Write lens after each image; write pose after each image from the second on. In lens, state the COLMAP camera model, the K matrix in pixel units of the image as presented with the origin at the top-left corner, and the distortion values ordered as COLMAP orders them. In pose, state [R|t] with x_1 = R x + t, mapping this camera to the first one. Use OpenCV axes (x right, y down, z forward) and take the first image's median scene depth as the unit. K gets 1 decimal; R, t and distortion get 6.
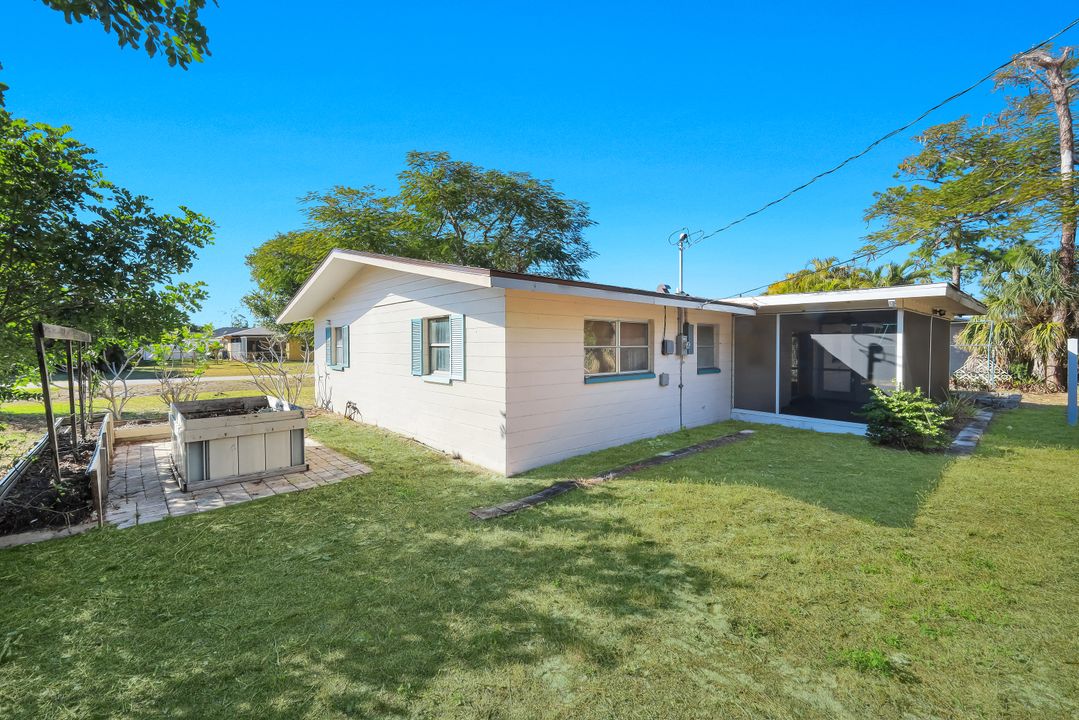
lens RADIAL K [[454.4, 0, 538.7], [0, 454.4, 354.1], [0, 0, 1]] dist [0.007582, 0.000303]
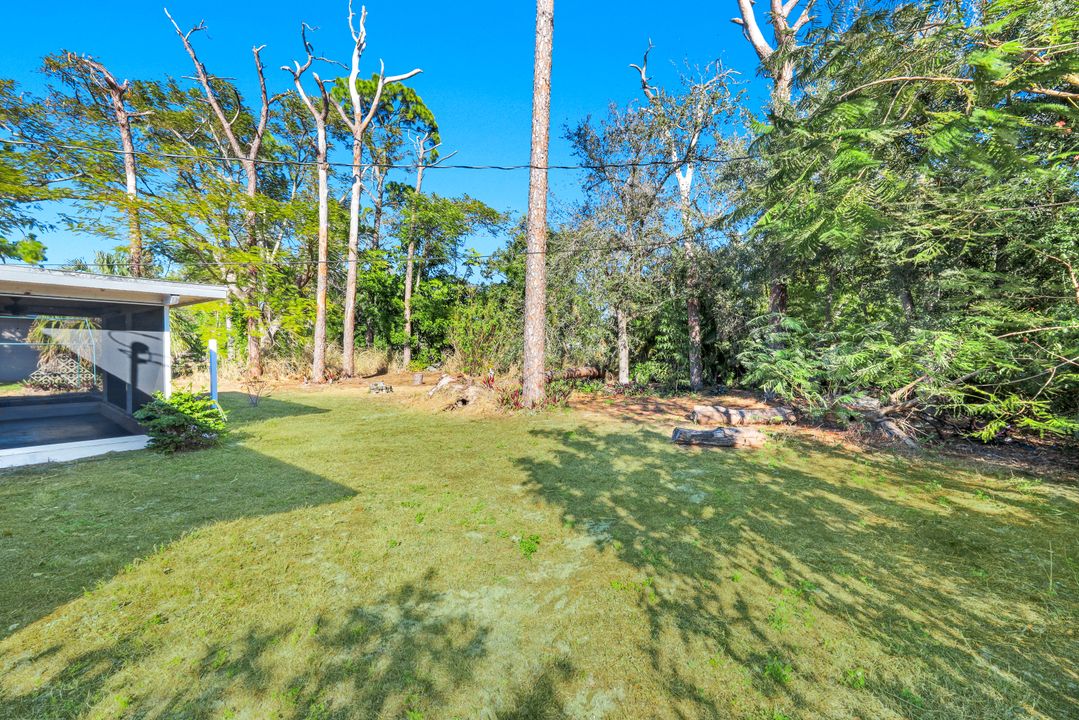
lens RADIAL K [[454.4, 0, 538.7], [0, 454.4, 354.1], [0, 0, 1]] dist [0.007582, 0.000303]
pose [[-0.195491, -0.015506, 0.980583, -0.276790], [0.012197, 0.999759, 0.018241, -0.007059], [-0.980630, 0.015526, -0.195255, 0.425255]]
